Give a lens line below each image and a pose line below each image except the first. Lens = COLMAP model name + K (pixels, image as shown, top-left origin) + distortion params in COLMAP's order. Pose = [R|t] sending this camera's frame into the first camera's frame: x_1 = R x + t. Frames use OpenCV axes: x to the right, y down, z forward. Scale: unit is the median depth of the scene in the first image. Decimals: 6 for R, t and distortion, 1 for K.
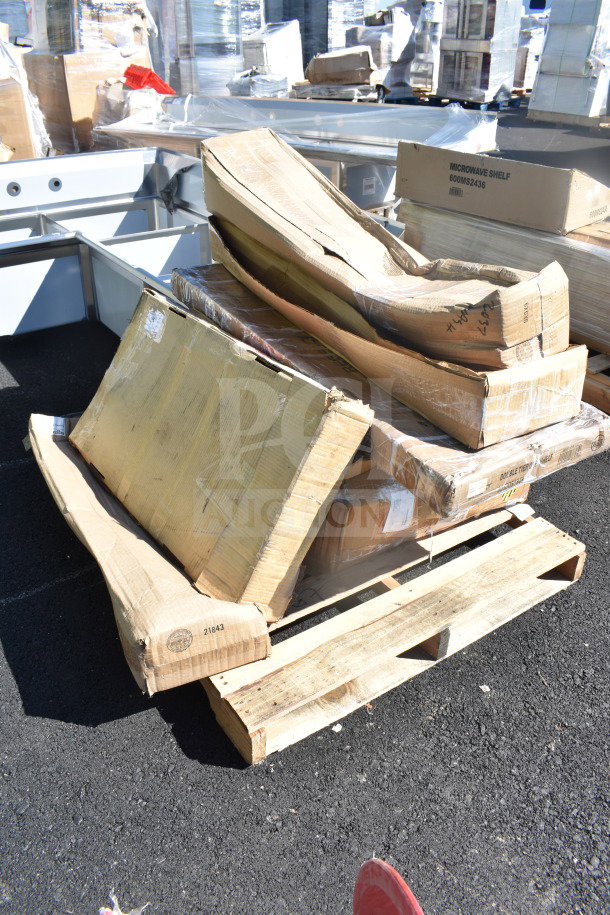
lens RADIAL K [[732.7, 0, 306.6], [0, 732.7, 454.5], [0, 0, 1]] dist [-0.007242, -0.001329]
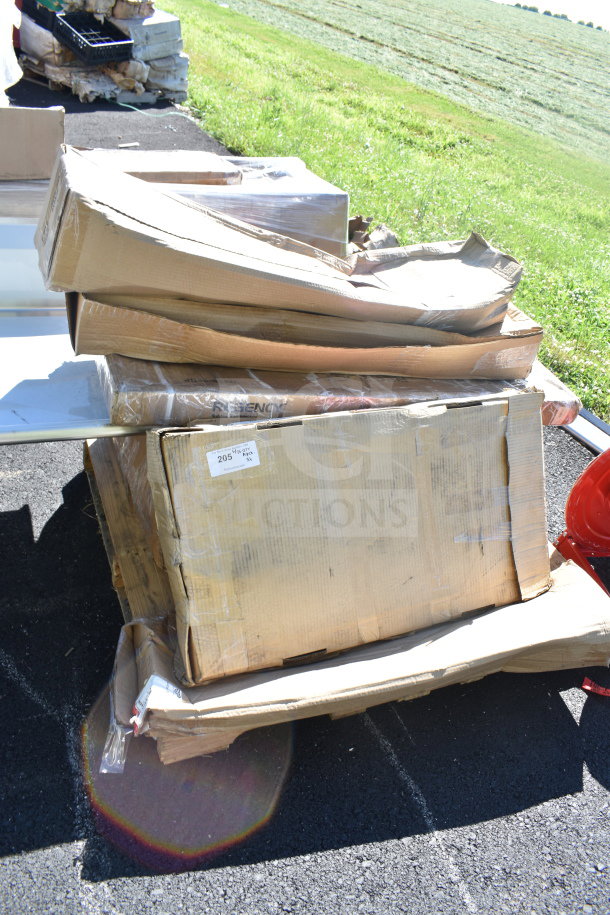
lens RADIAL K [[732.7, 0, 305.8], [0, 732.7, 460.9], [0, 0, 1]] dist [-0.007242, -0.001329]
pose [[0.166659, -0.550746, 0.817866, -0.936837], [0.317957, 0.815174, 0.484142, -0.601487], [-0.933343, 0.179360, 0.310969, 0.847592]]
